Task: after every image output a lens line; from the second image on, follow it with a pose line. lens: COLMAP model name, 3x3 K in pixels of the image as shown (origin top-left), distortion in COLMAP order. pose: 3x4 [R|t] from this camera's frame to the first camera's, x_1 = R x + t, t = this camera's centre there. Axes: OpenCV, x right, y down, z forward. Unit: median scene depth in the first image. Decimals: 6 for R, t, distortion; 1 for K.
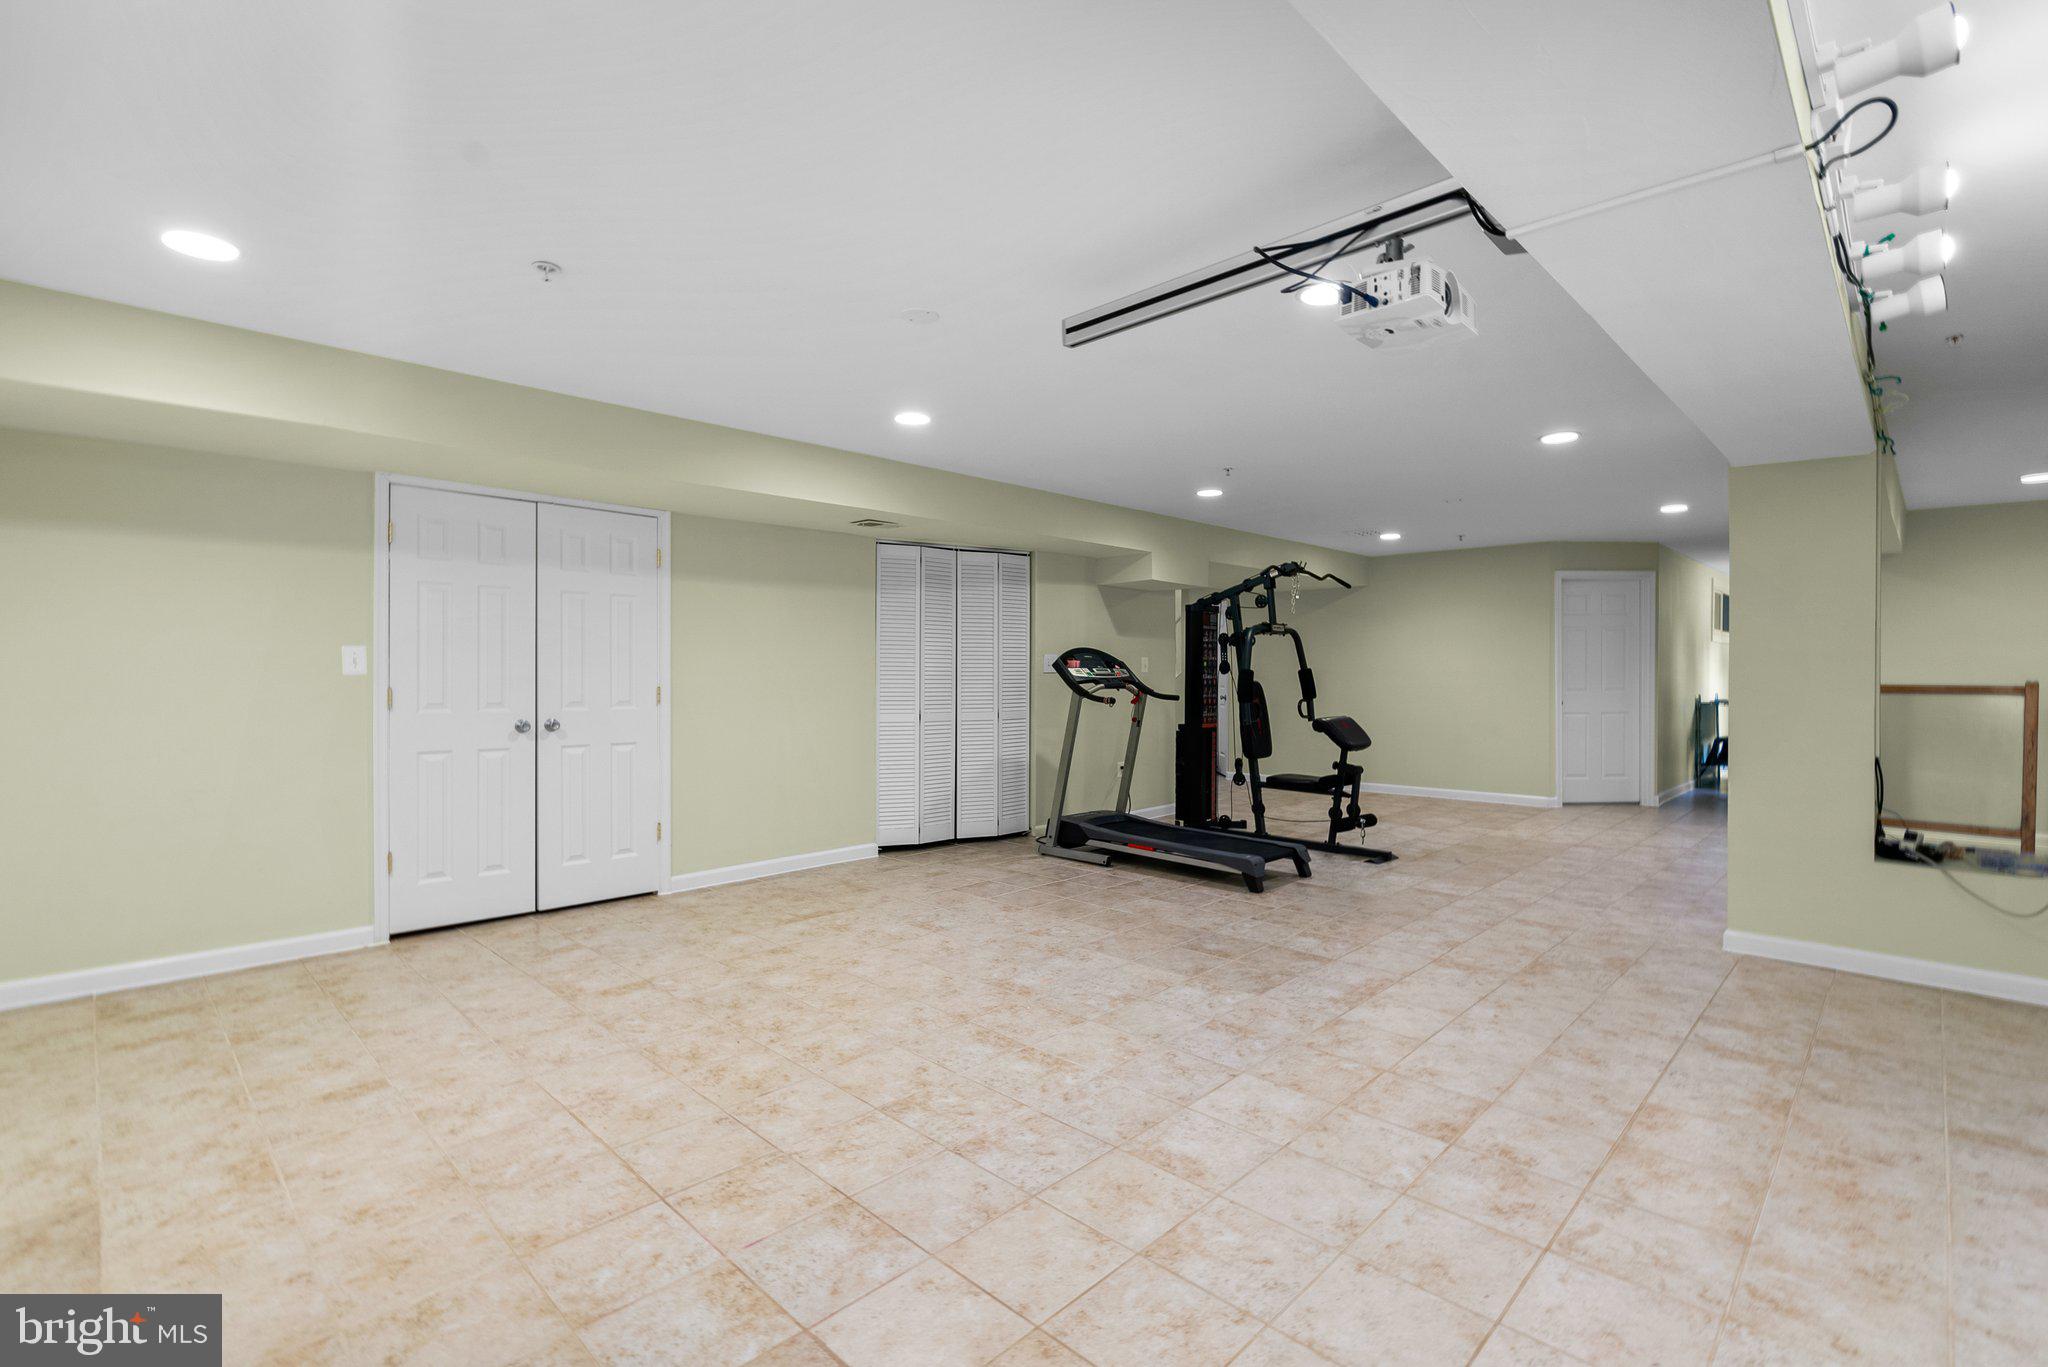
lens RADIAL K [[933.1, 0, 1022.2], [0, 933.1, 670.9], [0, 0, 1]] dist [-0.002545, 0.000384]
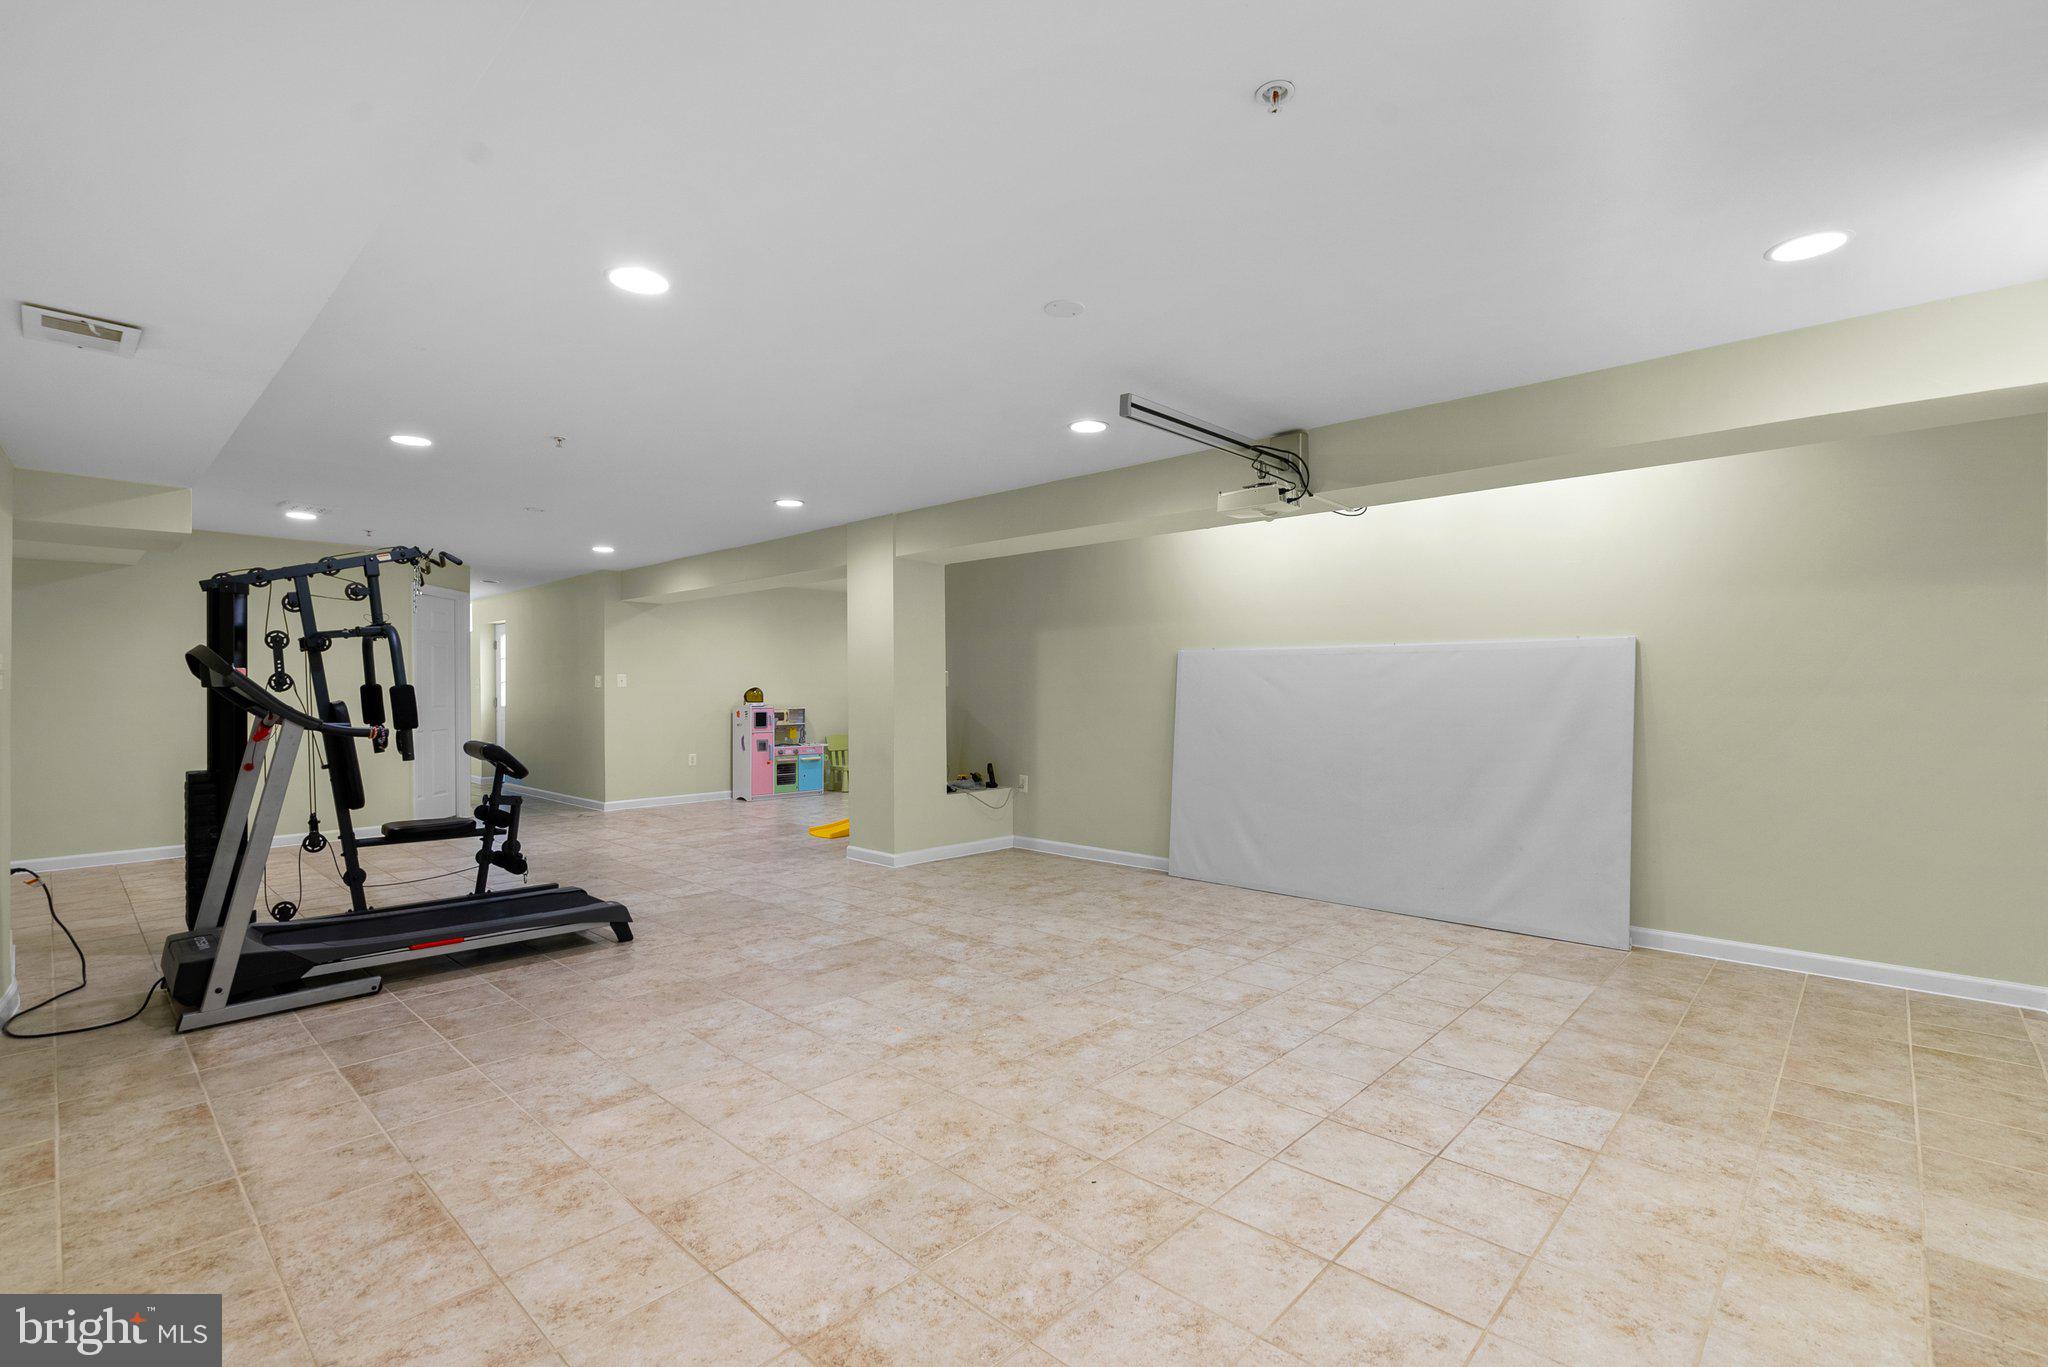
lens RADIAL K [[933.1, 0, 1025.6], [0, 933.1, 693.3], [0, 0, 1]] dist [-0.002545, 0.000384]
pose [[-0.039467, -0.001424, 0.999220, -0.991809], [-0.001753, 0.999998, 0.001356, 0.005371], [-0.999219, -0.001698, -0.039470, 1.026641]]
